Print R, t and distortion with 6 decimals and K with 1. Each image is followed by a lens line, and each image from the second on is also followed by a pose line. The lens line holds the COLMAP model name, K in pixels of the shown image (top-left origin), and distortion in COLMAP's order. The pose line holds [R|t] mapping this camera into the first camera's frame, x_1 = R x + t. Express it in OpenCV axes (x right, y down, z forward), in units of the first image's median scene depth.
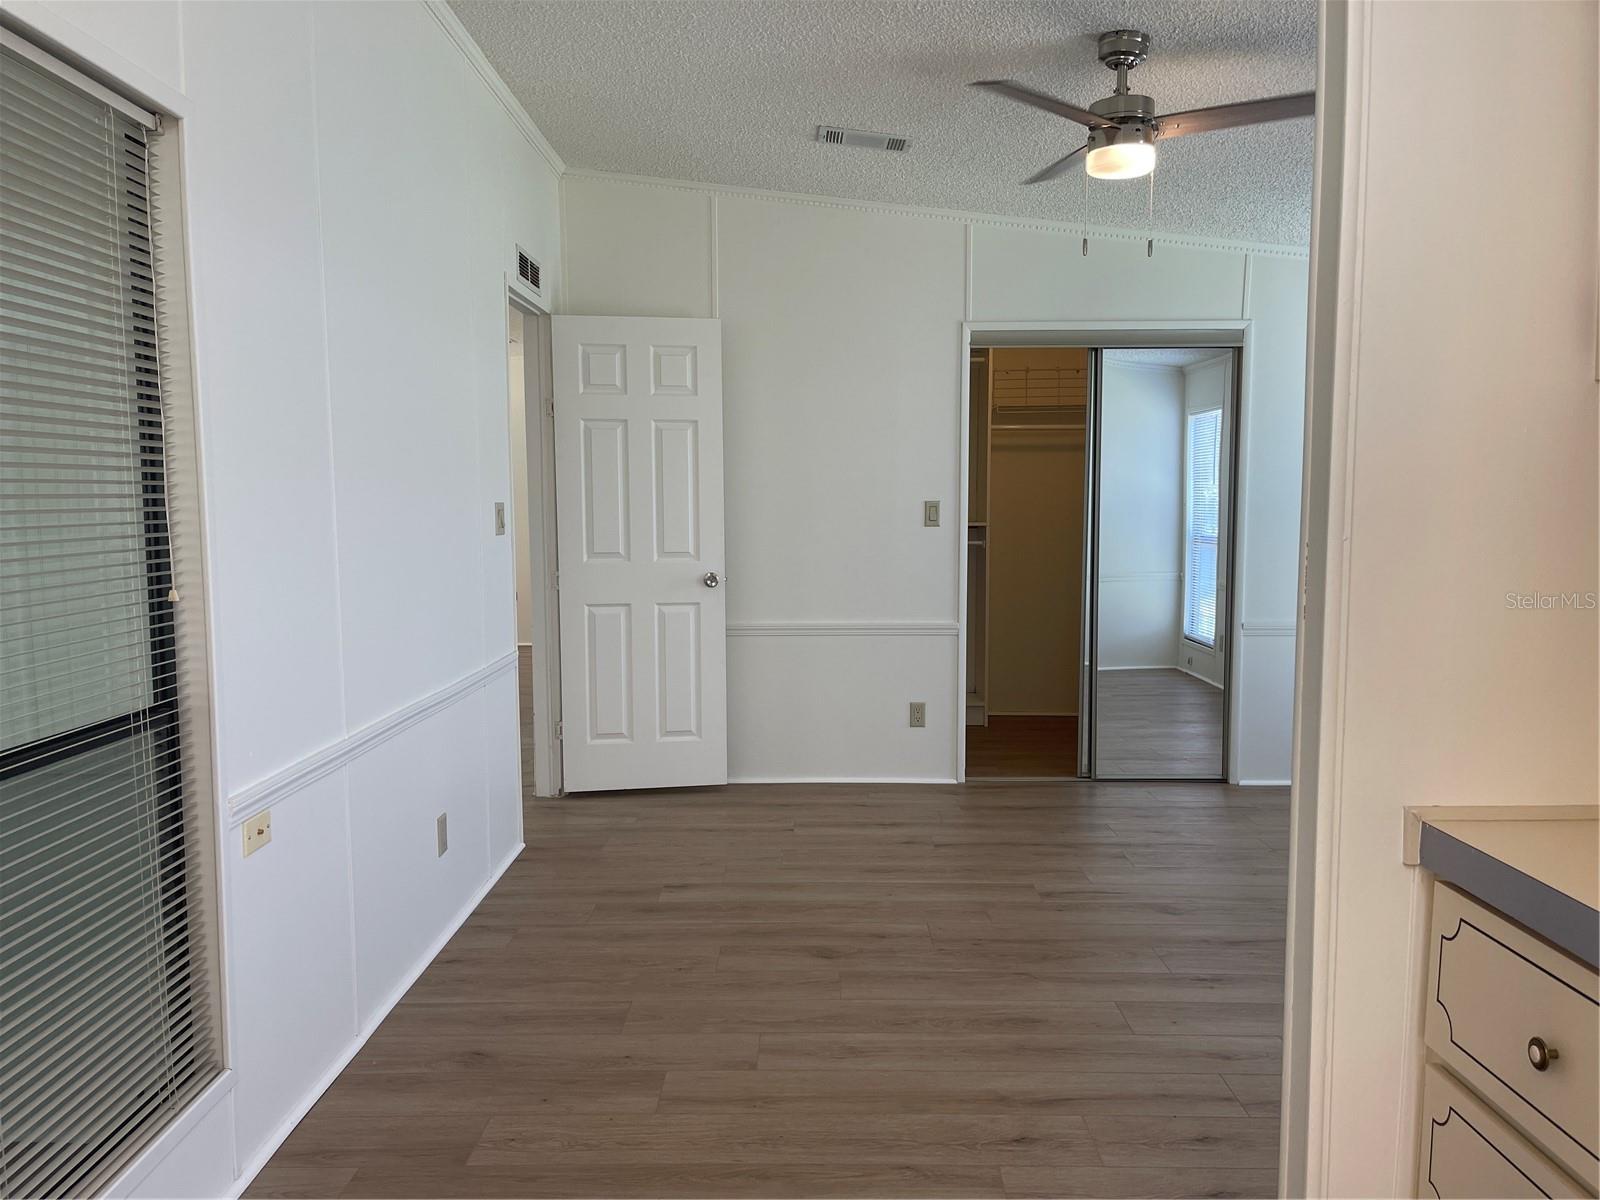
lens RADIAL K [[1207.7, 0, 793.4], [0, 1207.7, 610.4], [0, 0, 1]] dist [0.075903, -0.097687]
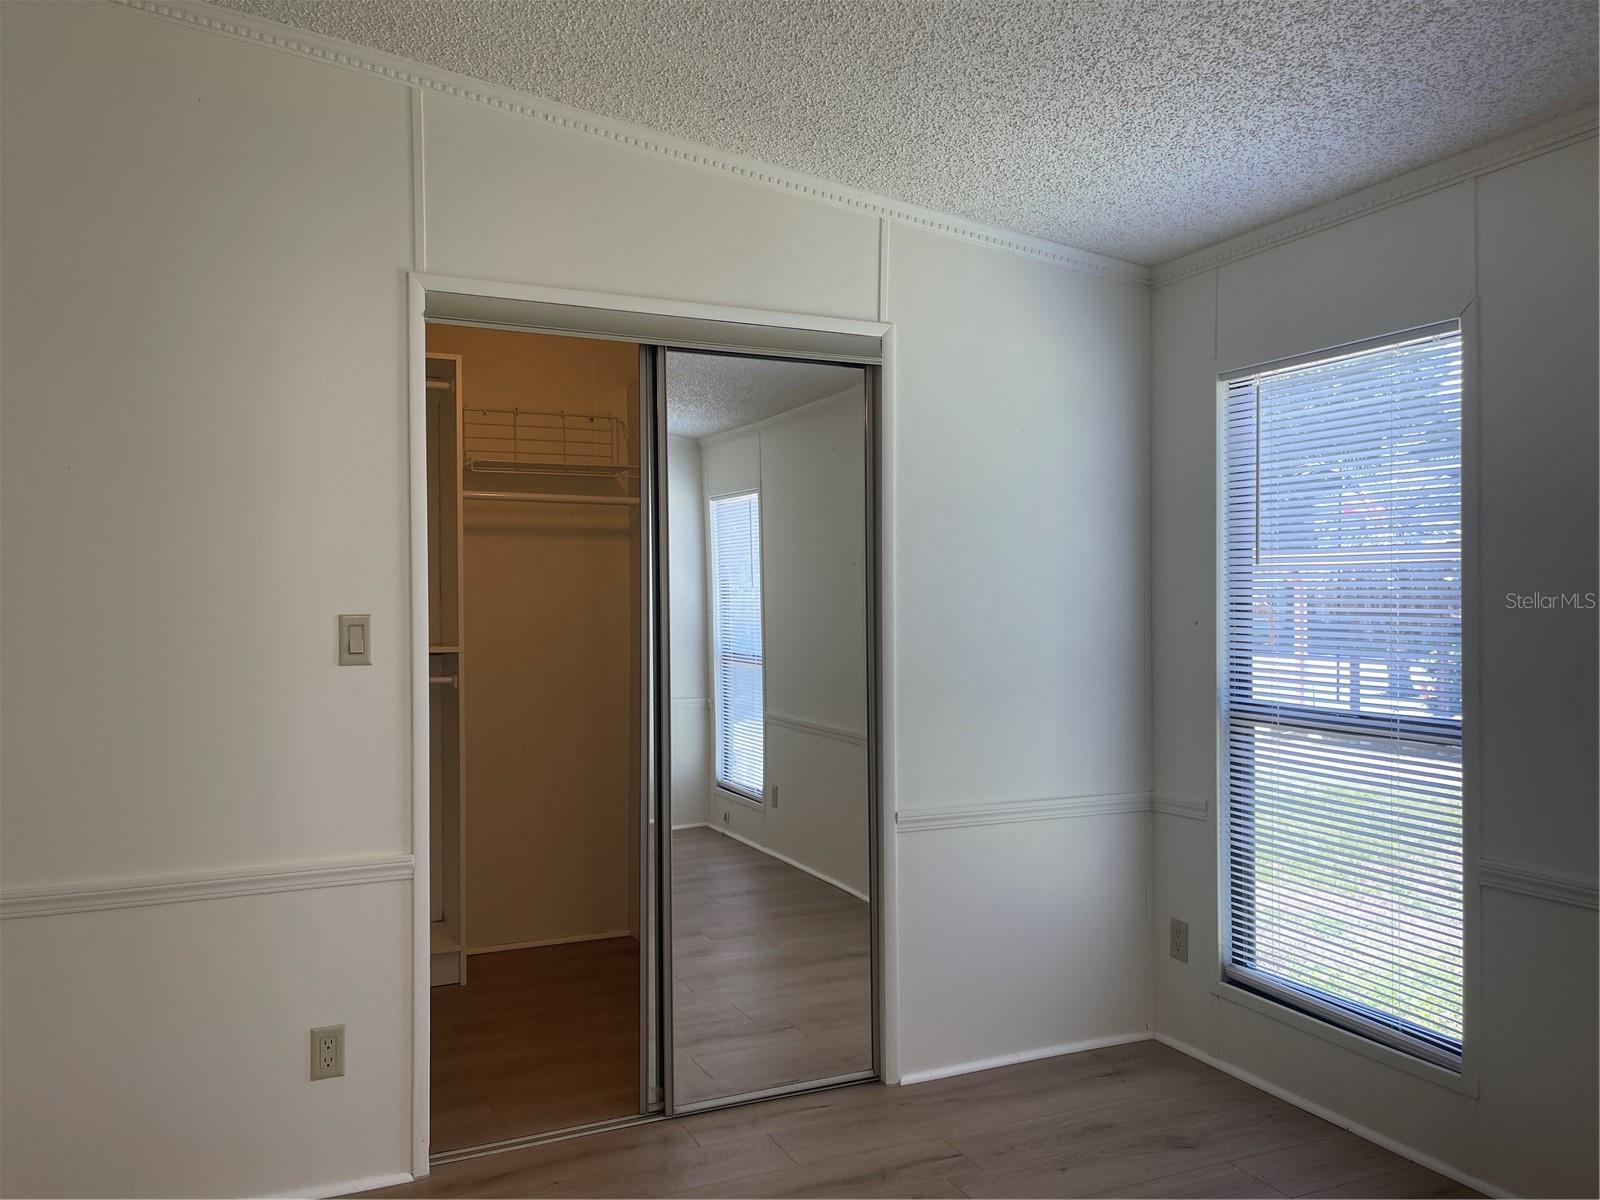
lens RADIAL K [[1235.2, 0, 798.0], [0, 1235.2, 624.1], [0, 0, 1]] dist [-0.050931, 0.183804]
pose [[0.906472, -0.006417, 0.422218, 0.061820], [0.038119, 0.997046, -0.066684, -0.042522], [-0.420542, 0.076542, 0.904038, 0.431683]]
